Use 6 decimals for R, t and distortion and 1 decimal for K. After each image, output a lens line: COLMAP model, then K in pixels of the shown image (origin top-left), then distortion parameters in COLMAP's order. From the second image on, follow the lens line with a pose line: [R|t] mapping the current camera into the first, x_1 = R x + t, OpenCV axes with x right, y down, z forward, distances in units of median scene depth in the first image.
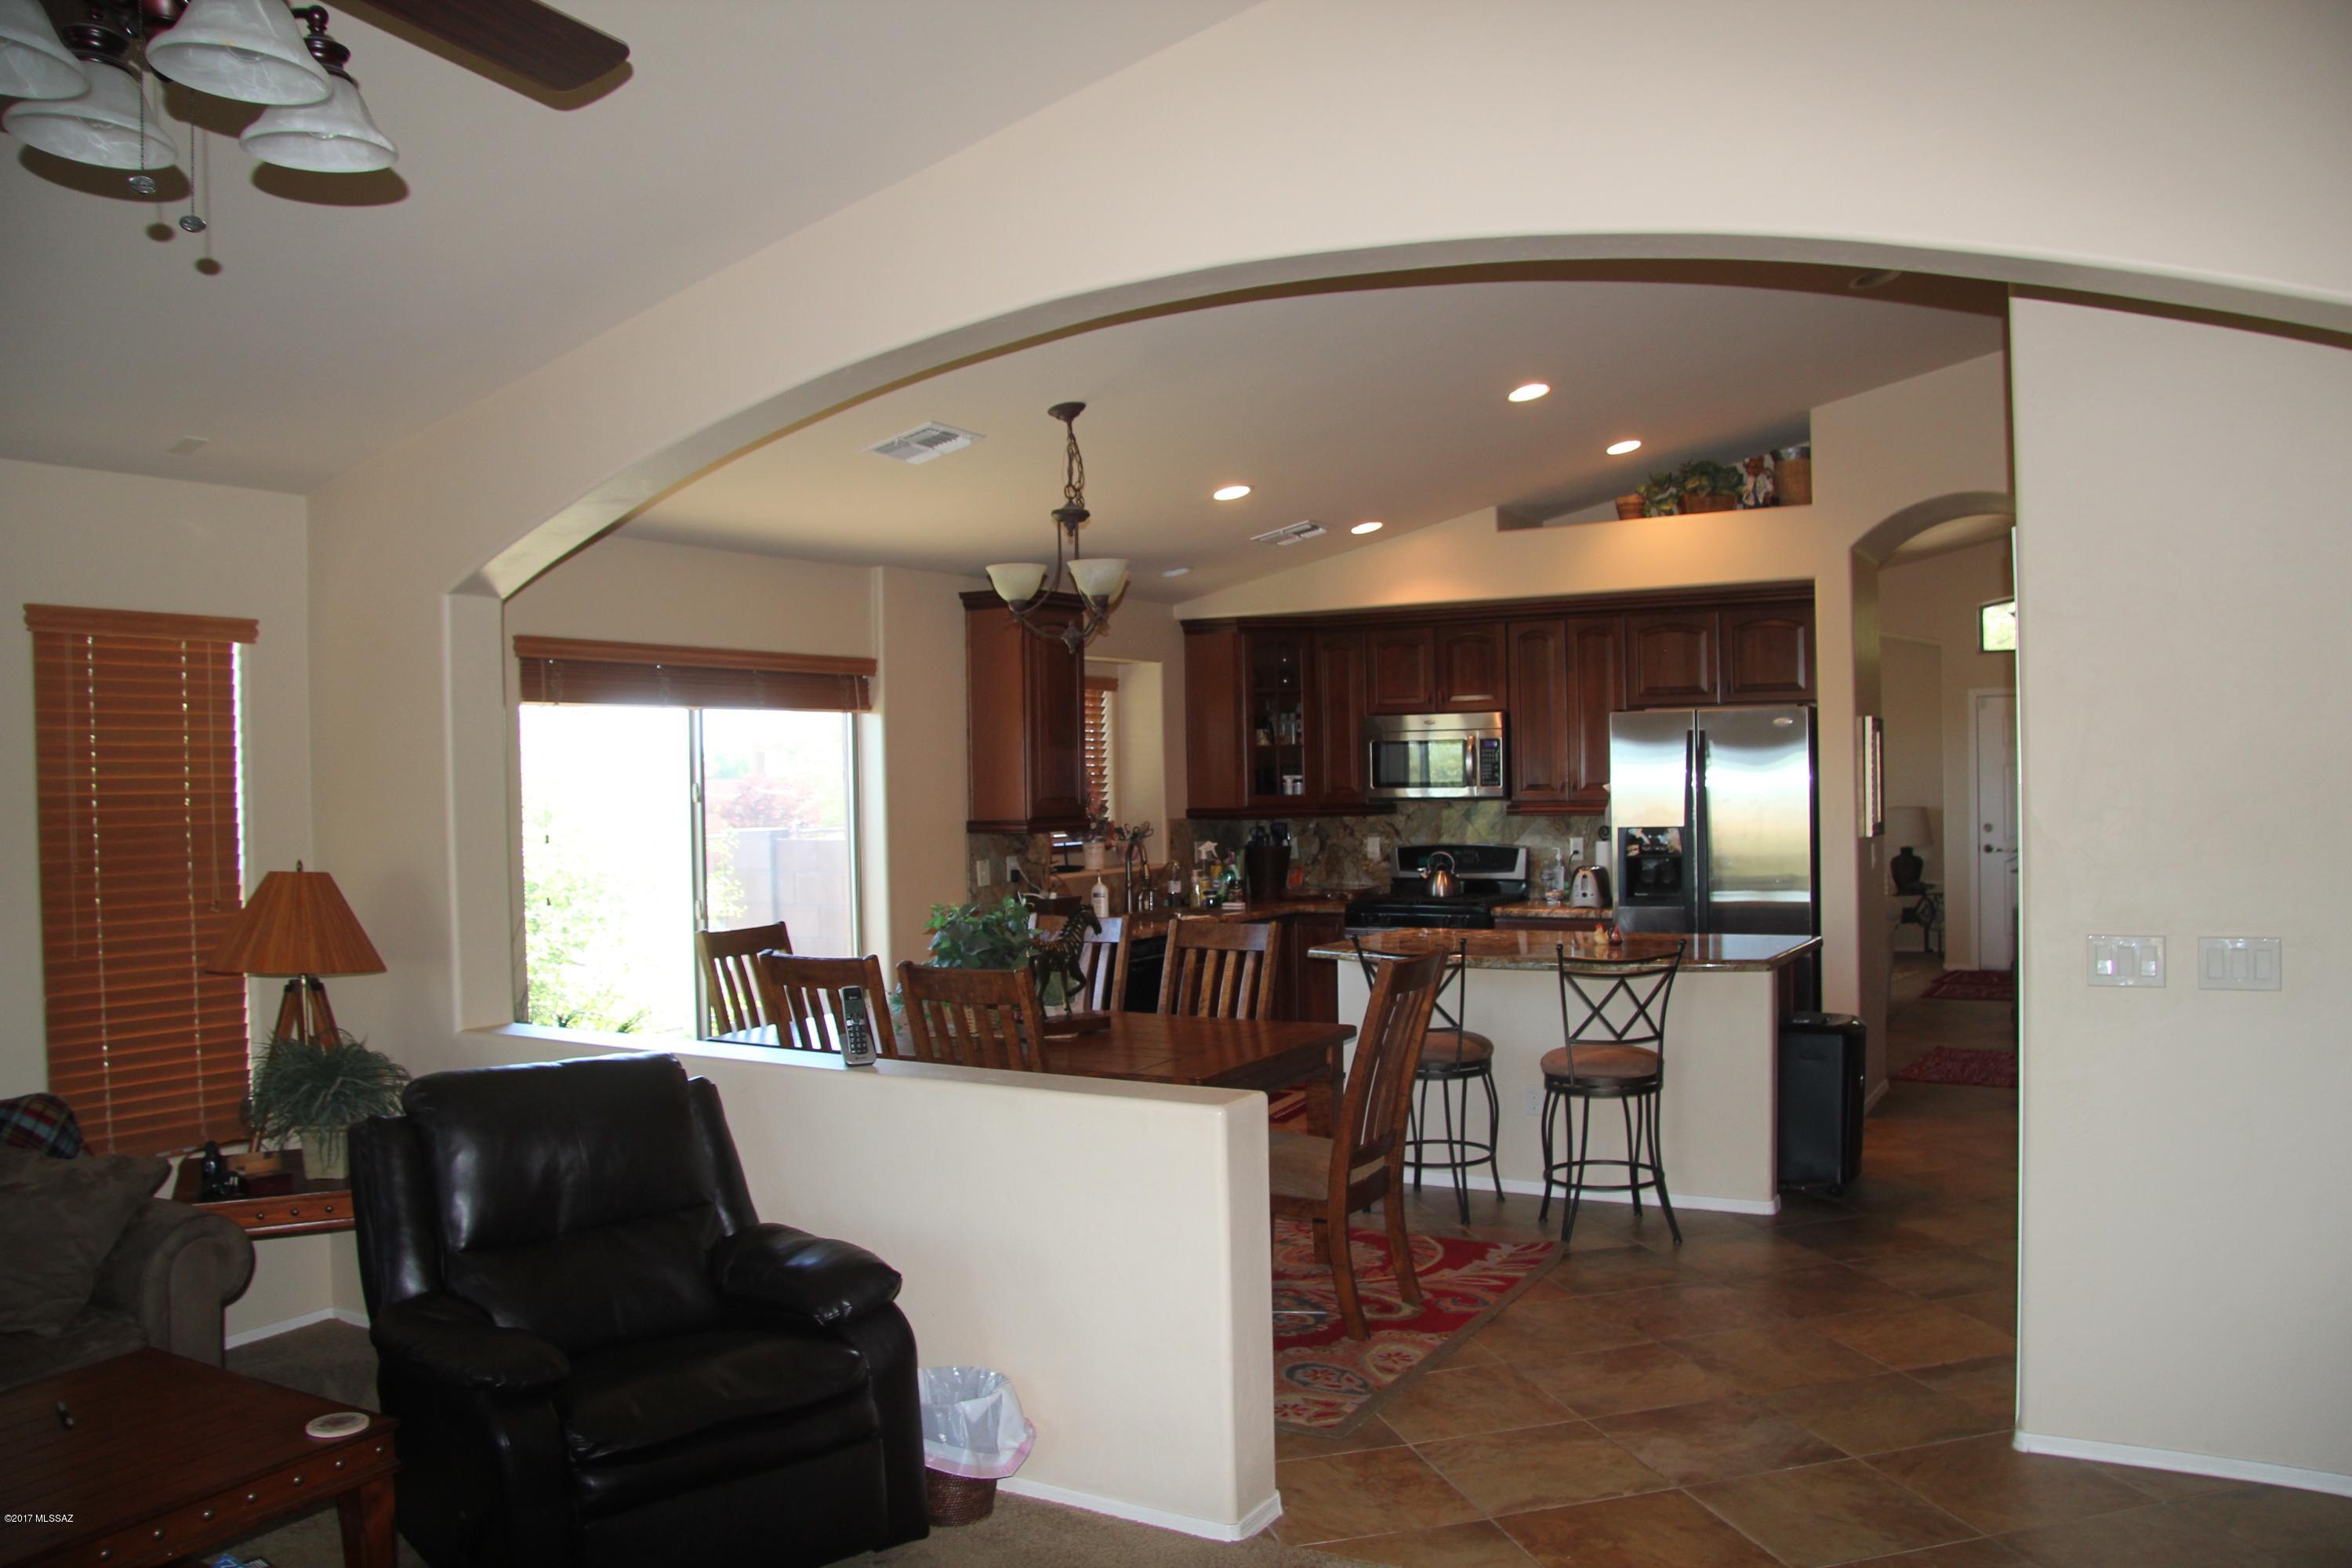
lens RADIAL K [[1804.2, 0, 1176.0], [0, 1804.2, 784.0], [0, 0, 1]] dist [-0.157968, 0.113672]
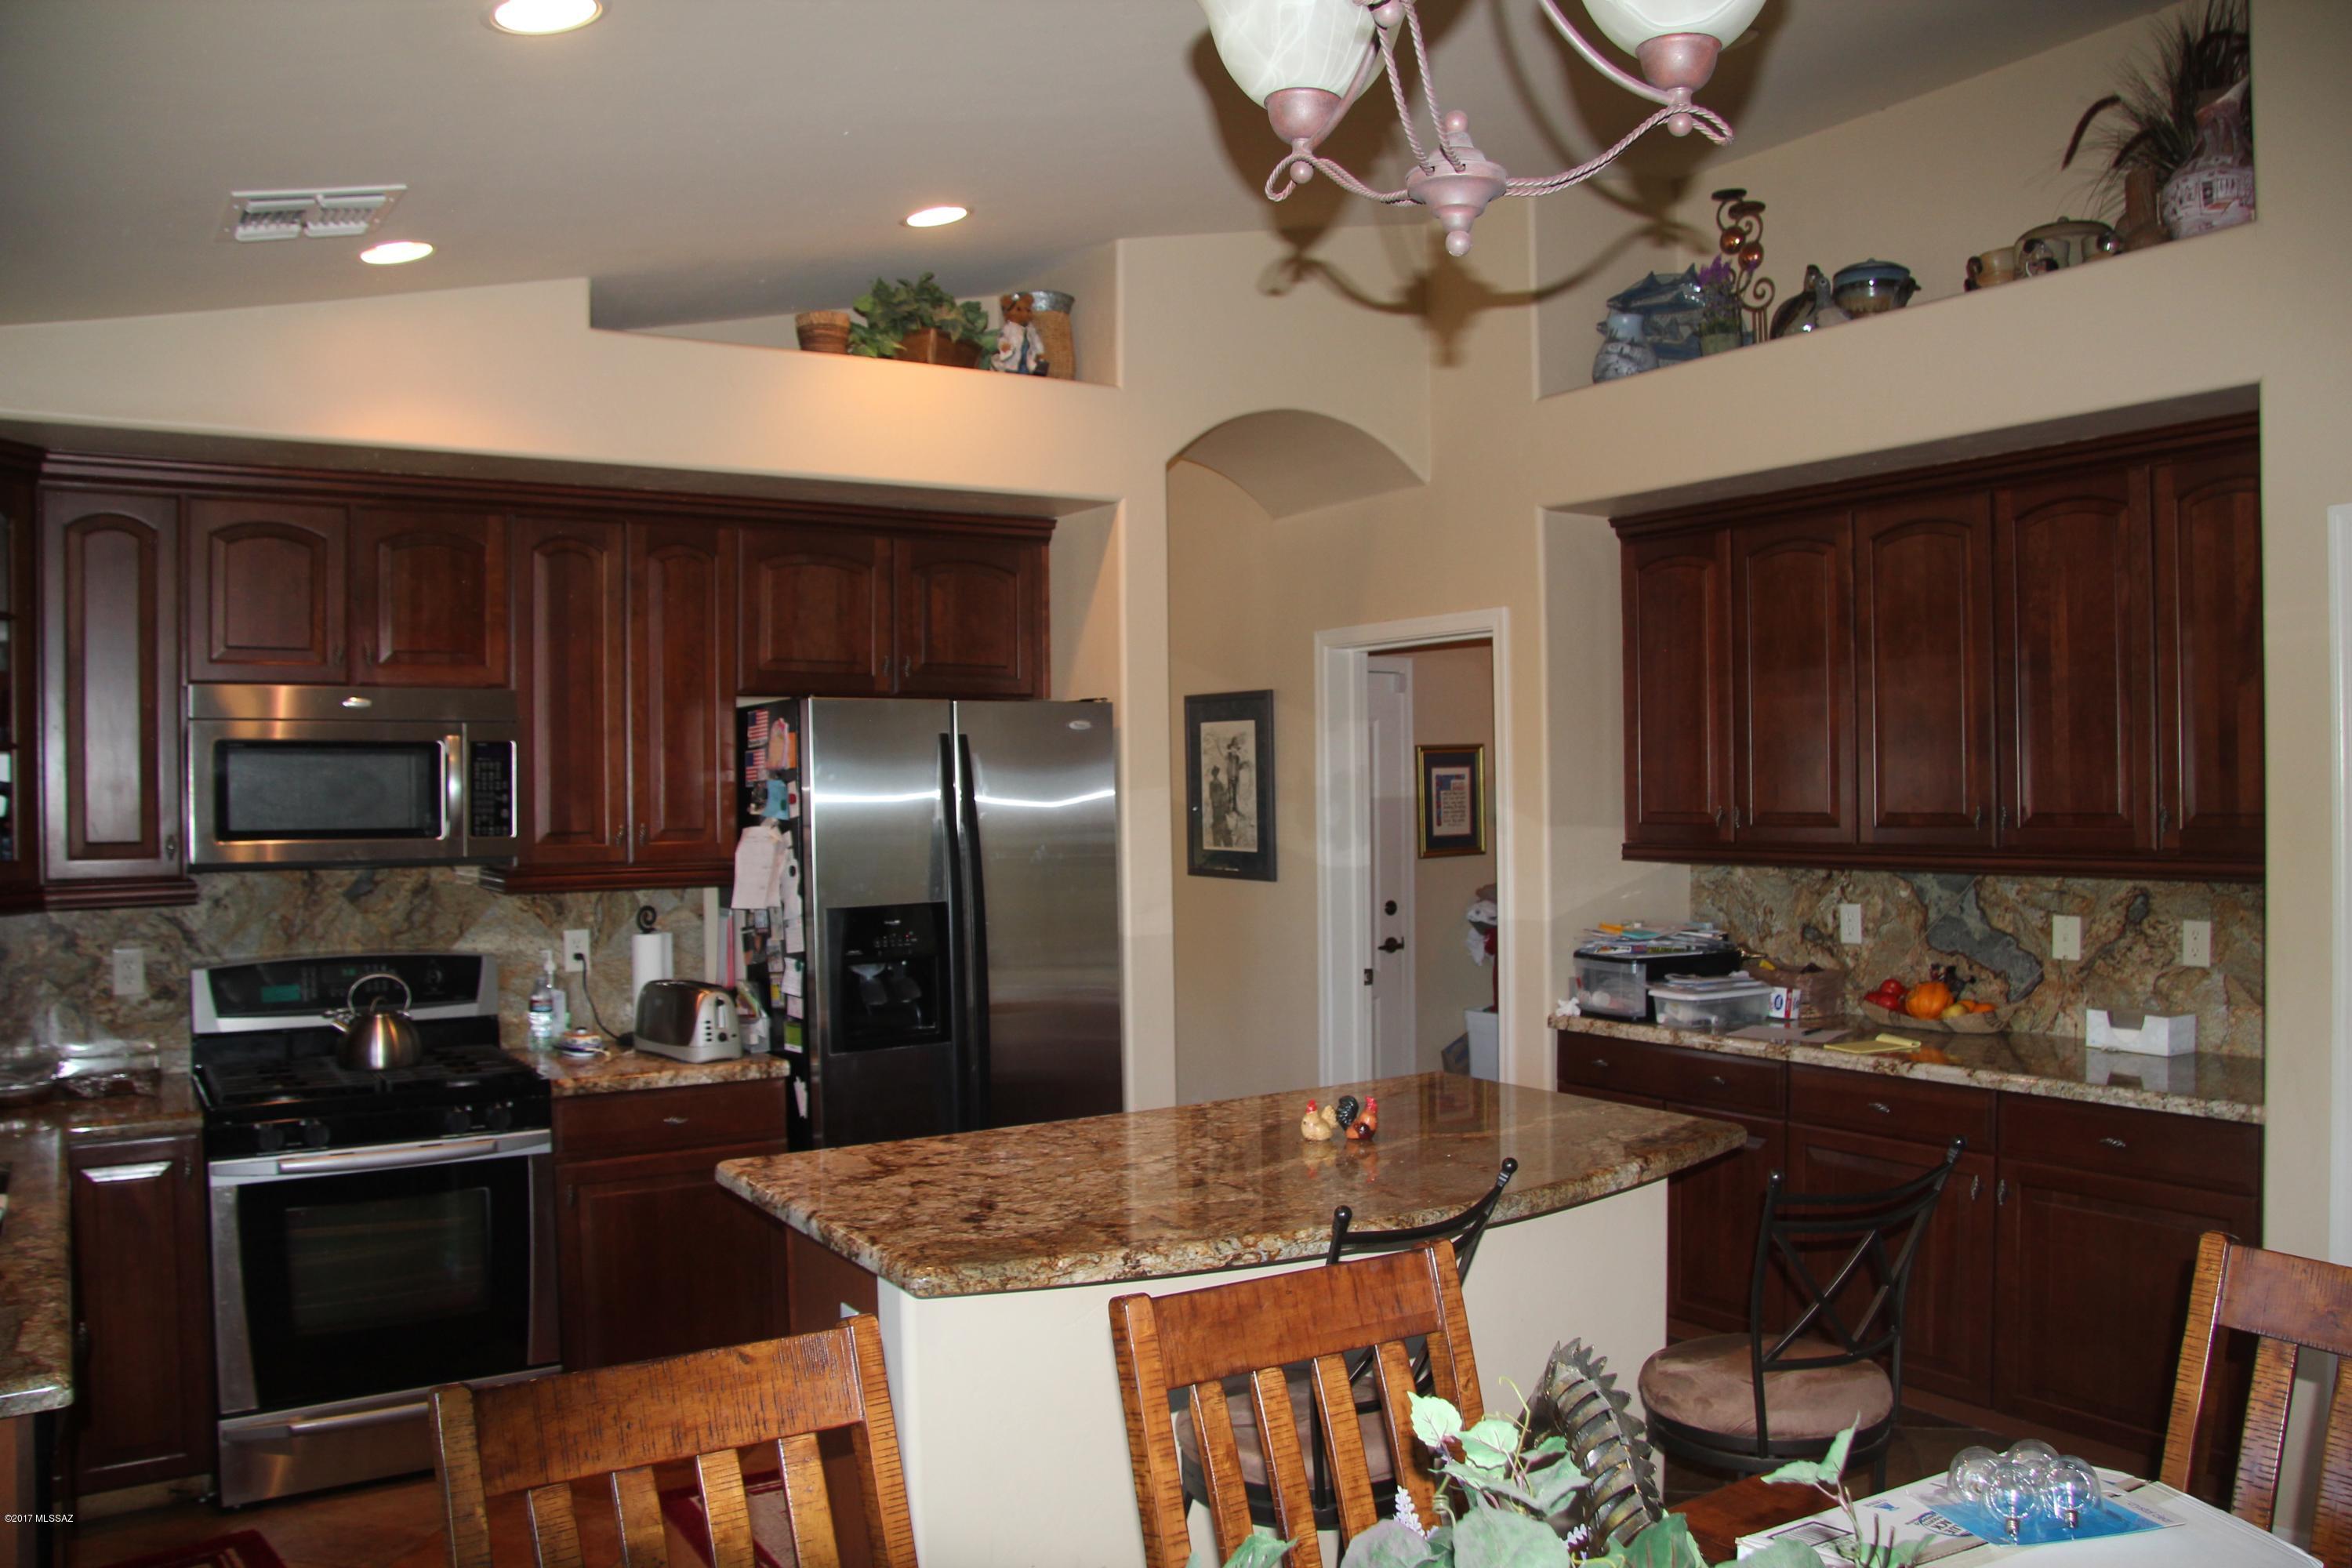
lens RADIAL K [[1804.2, 0, 1176.0], [0, 1804.2, 784.0], [0, 0, 1]] dist [-0.157968, 0.113672]
pose [[0.461123, 0.017348, 0.887167, -0.173870], [0.010997, 0.999620, -0.025262, 0.001428], [-0.887268, 0.021405, 0.460757, 0.605327]]
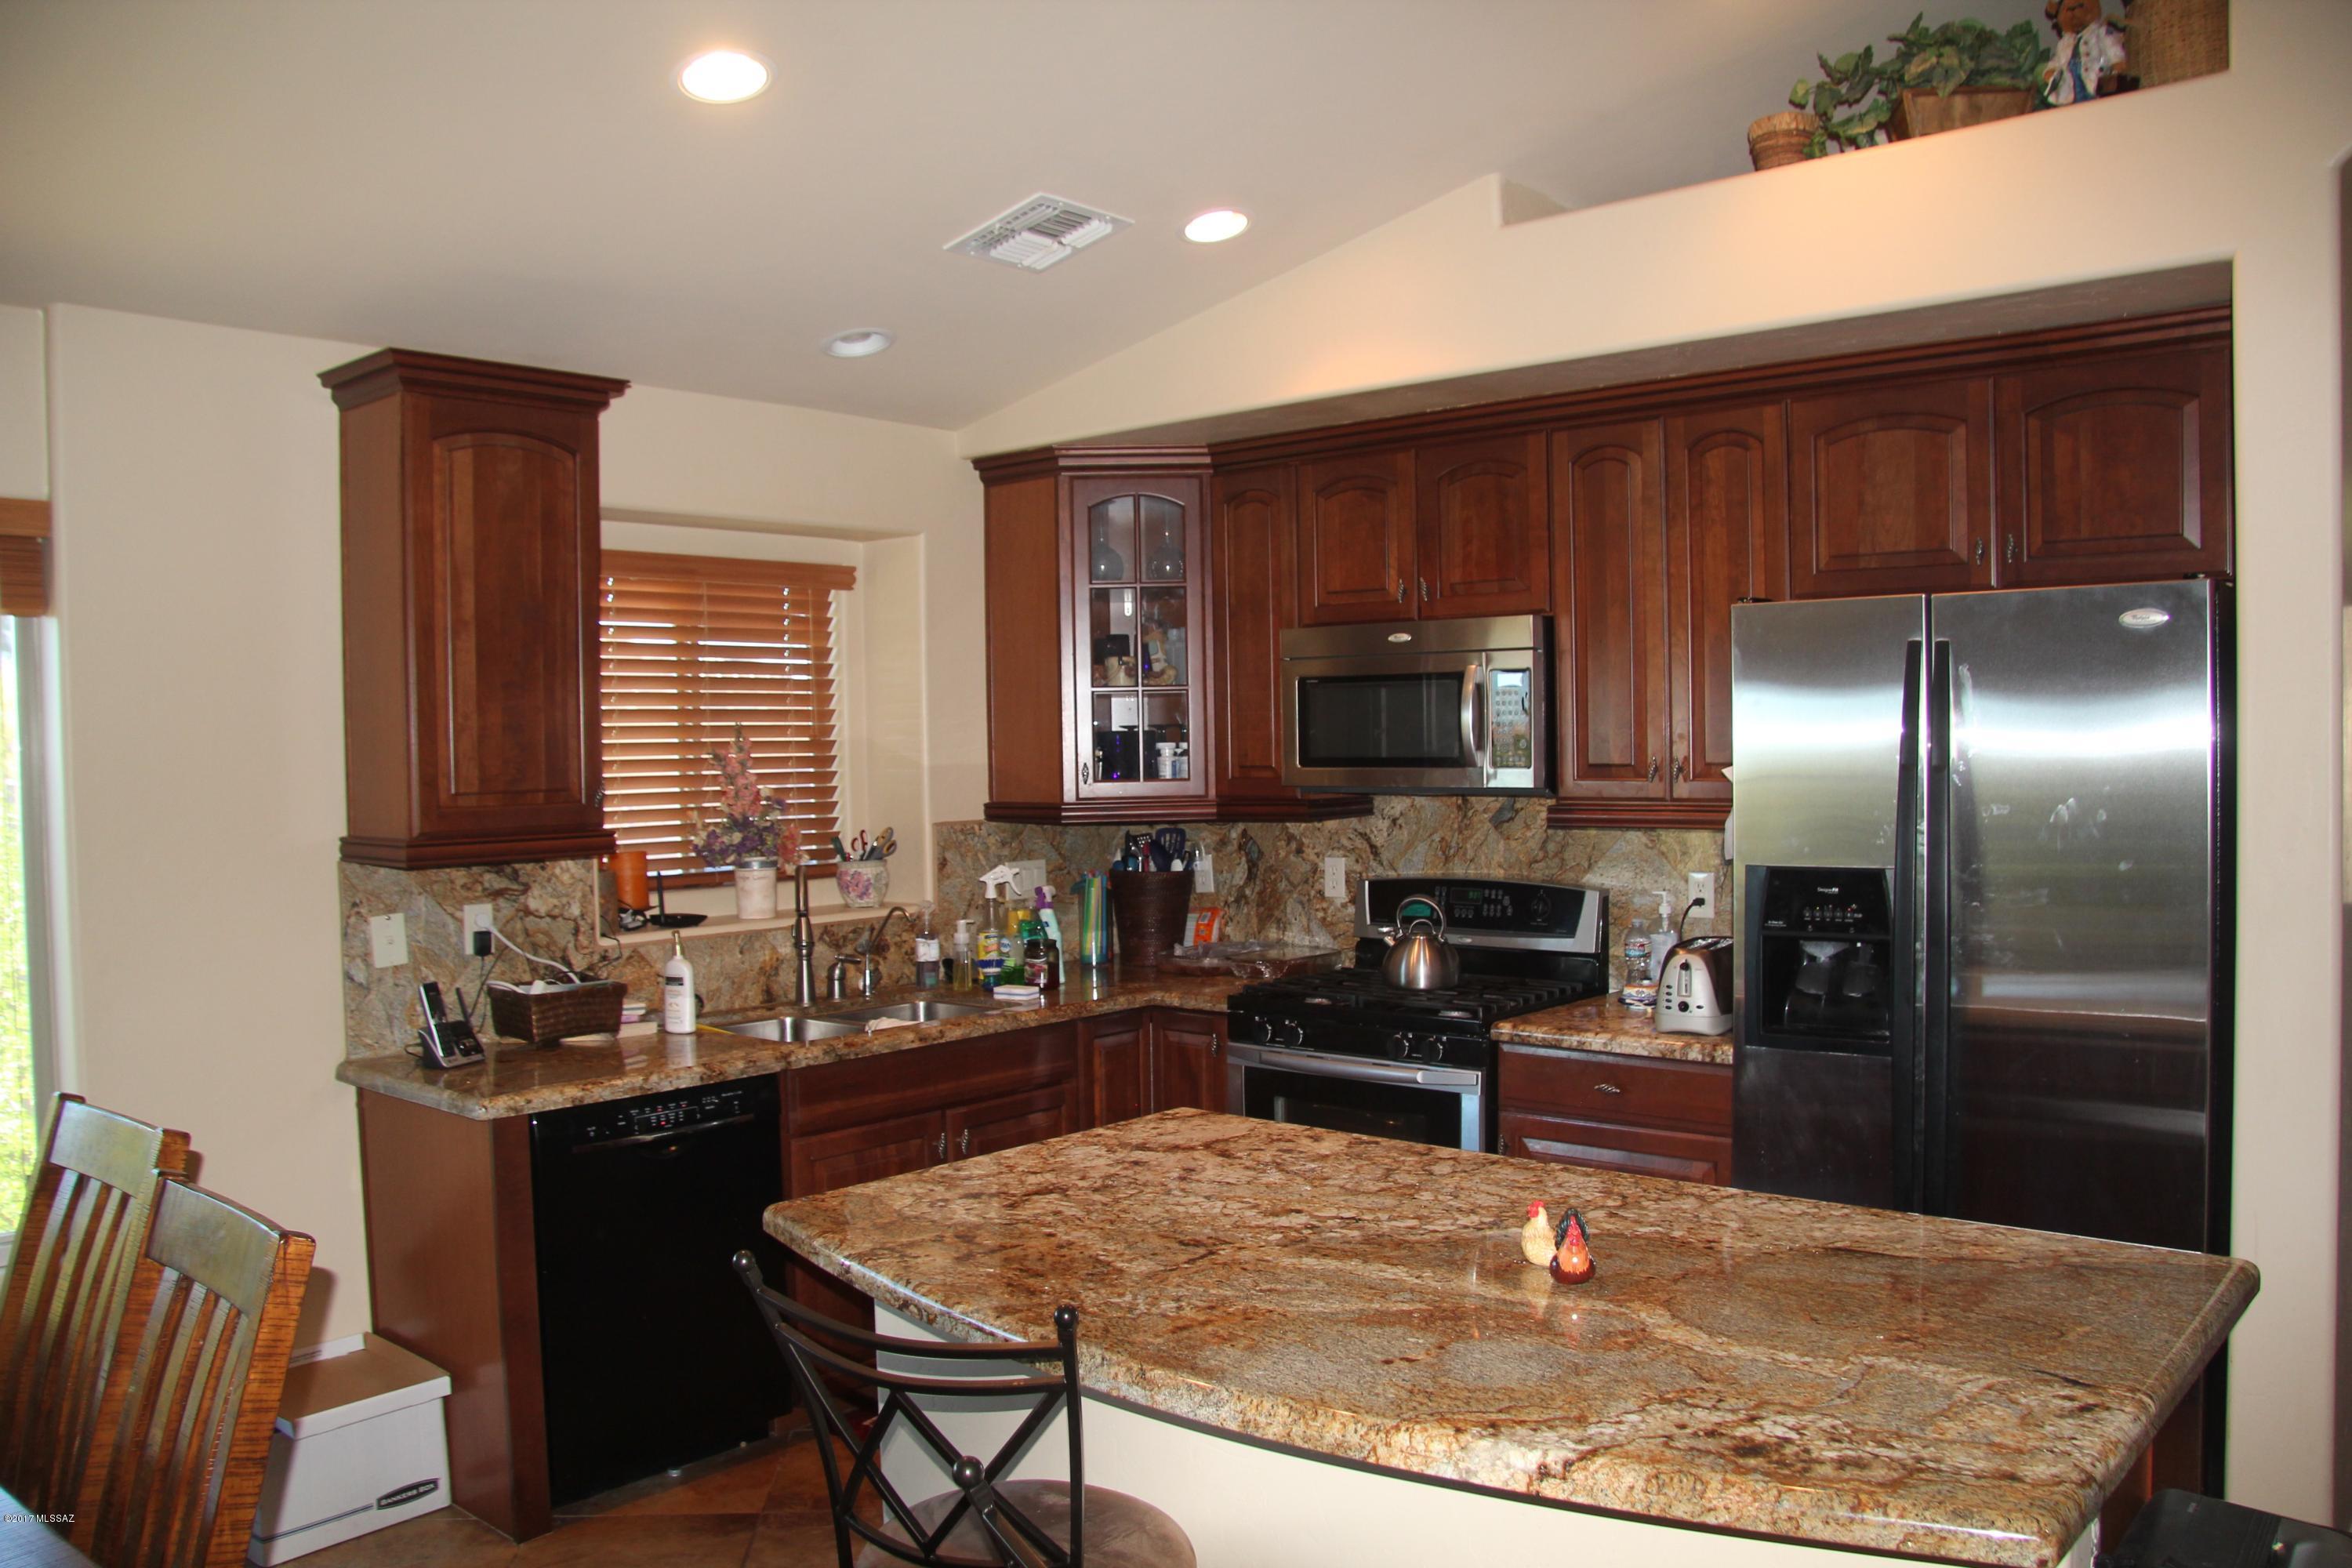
lens RADIAL K [[1804.2, 0, 1176.0], [0, 1804.2, 784.0], [0, 0, 1]] dist [-0.157968, 0.113672]
pose [[0.983441, 0.007651, -0.181066, 0.174278], [-0.003868, 0.999767, 0.021240, -0.004099], [0.181186, -0.020188, 0.983242, 0.505273]]
